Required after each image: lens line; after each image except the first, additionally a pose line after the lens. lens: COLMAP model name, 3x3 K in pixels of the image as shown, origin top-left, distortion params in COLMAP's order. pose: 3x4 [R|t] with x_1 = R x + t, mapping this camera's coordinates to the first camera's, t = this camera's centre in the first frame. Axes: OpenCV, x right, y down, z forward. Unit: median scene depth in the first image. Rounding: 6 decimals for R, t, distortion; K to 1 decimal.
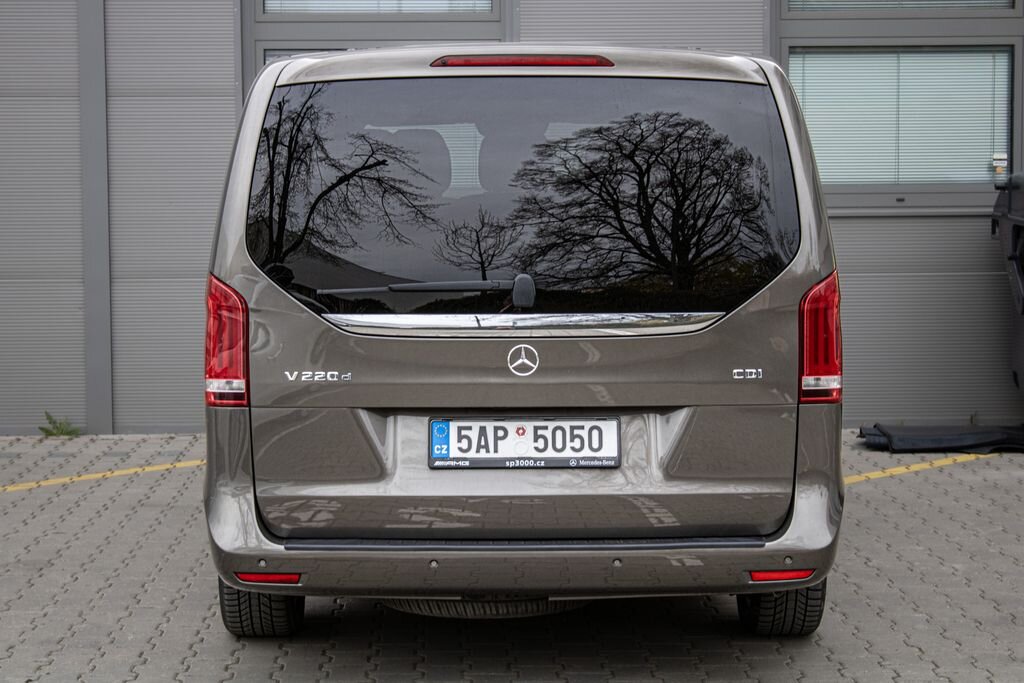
lens RADIAL K [[2179.8, 0, 520.4], [0, 2179.8, 346.9], [0, 0, 1]] dist [0.027355, 0.000000]
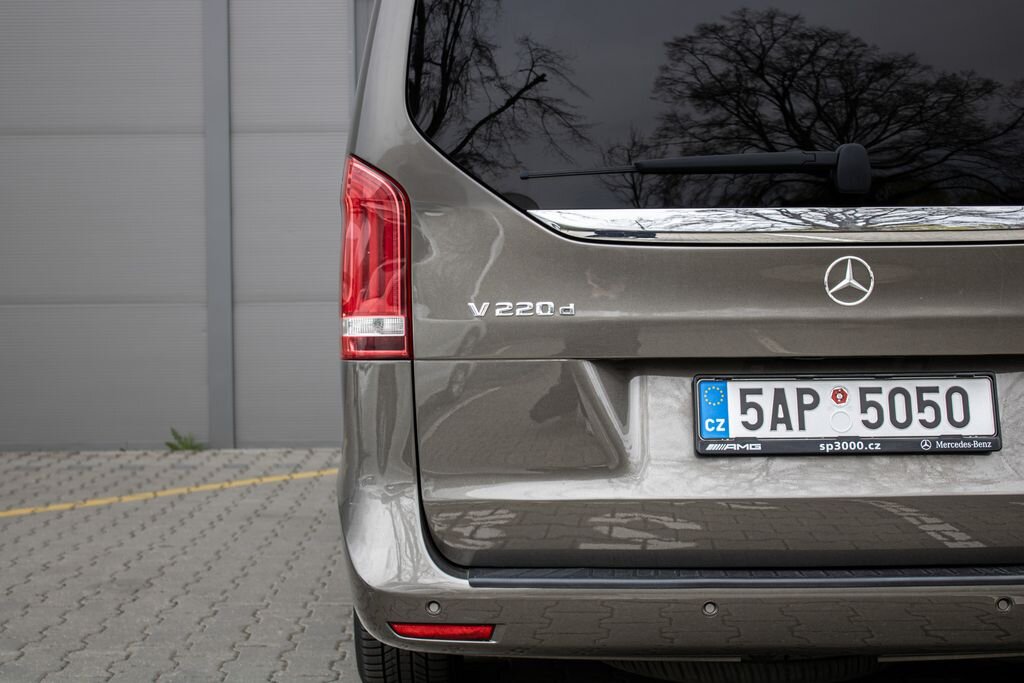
lens RADIAL K [[1437.1, 0, 510.9], [0, 1437.1, 336.3], [0, 0, 1]] dist [-0.058801, 0.000000]
pose [[0.999978, -0.004088, -0.005182, -0.077577], [0.003813, 0.998641, -0.051983, 0.035479], [0.005388, 0.051962, 0.998635, 0.484992]]
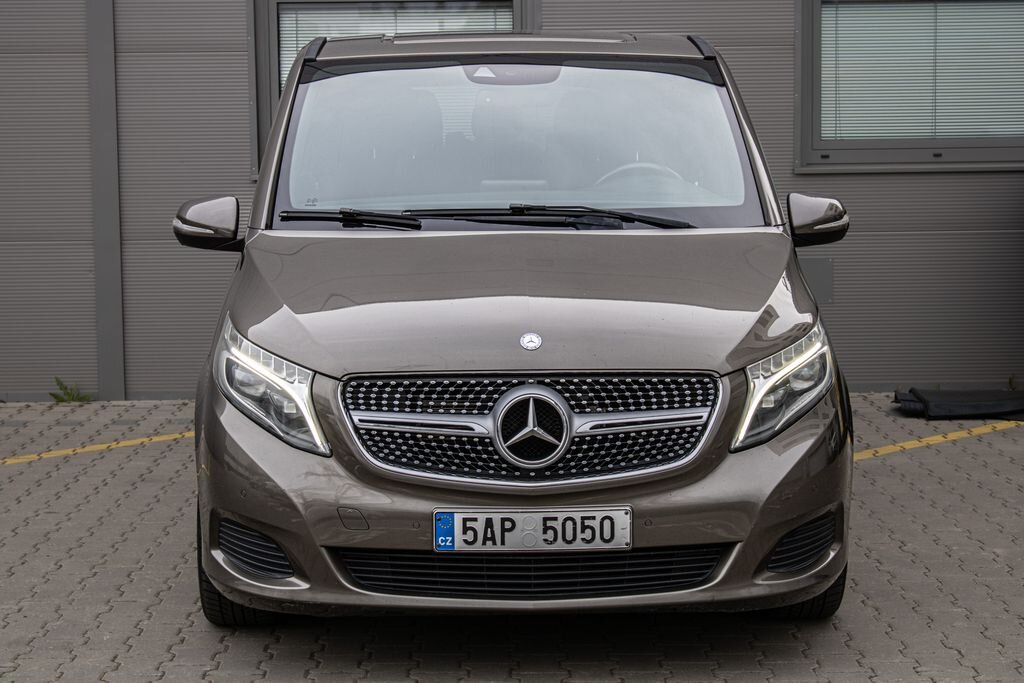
lens RADIAL K [[2104.4, 0, 515.0], [0, 2104.4, 342.7], [0, 0, 1]] dist [0.042351, 0.000000]
pose [[0.999695, -0.002348, -0.024568, 0.017020], [0.002950, 0.999696, 0.024477, -0.013252], [0.024503, -0.024542, 0.999398, 0.103580]]
